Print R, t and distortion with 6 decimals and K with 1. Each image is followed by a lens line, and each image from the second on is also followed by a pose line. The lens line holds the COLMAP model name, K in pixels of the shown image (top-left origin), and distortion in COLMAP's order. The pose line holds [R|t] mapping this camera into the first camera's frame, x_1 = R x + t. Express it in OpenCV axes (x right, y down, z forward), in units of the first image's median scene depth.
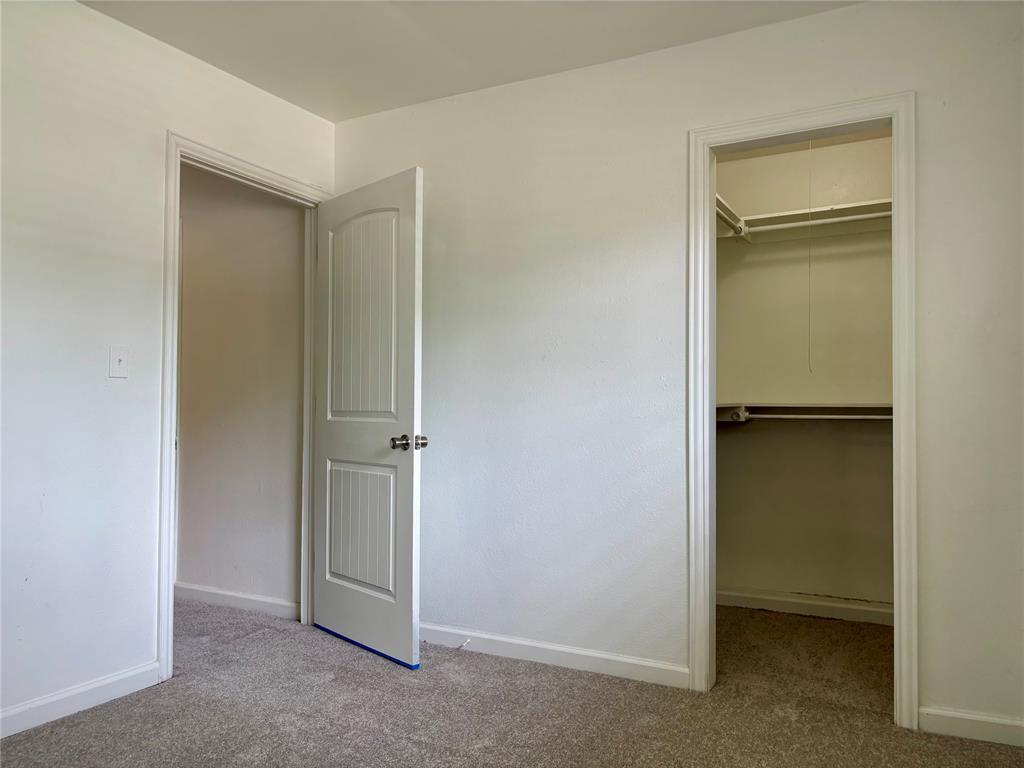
lens RADIAL K [[779.7, 0, 512.0], [0, 779.7, 384.0], [0, 0, 1]] dist [0.047865, -0.048083]
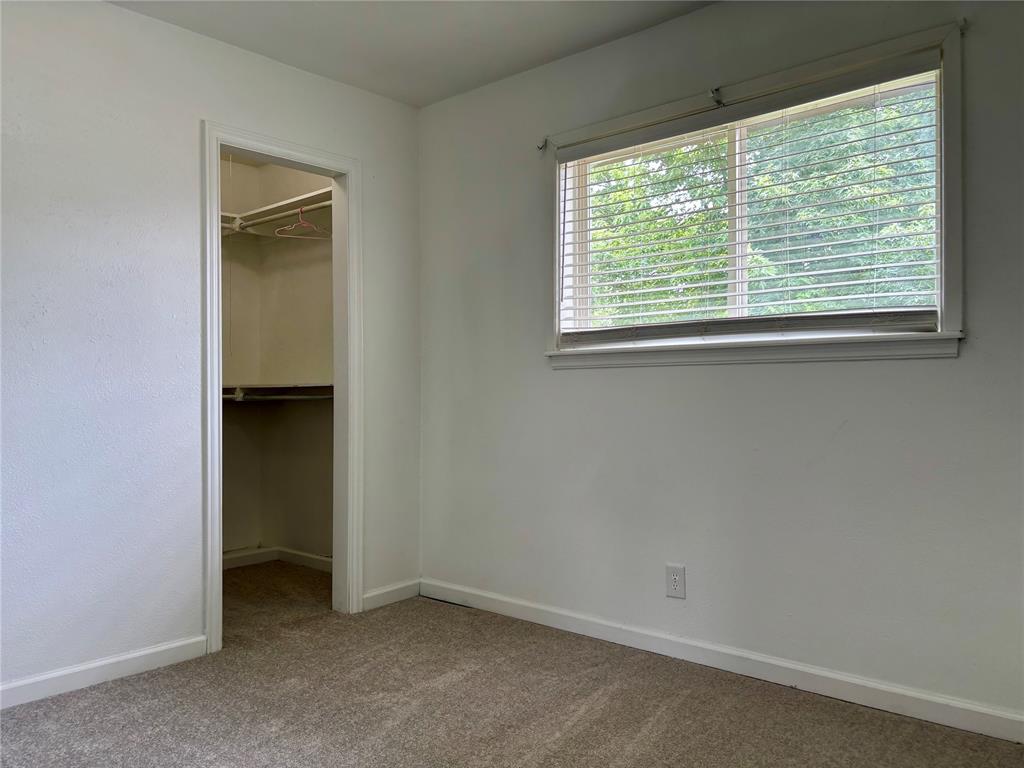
lens RADIAL K [[779.7, 0, 512.0], [0, 779.7, 384.0], [0, 0, 1]] dist [0.047865, -0.048083]
pose [[0.217064, -0.003473, 0.976151, -0.719551], [-0.040337, 0.999108, 0.012524, -0.006429], [-0.975324, -0.042094, 0.216731, 0.380172]]
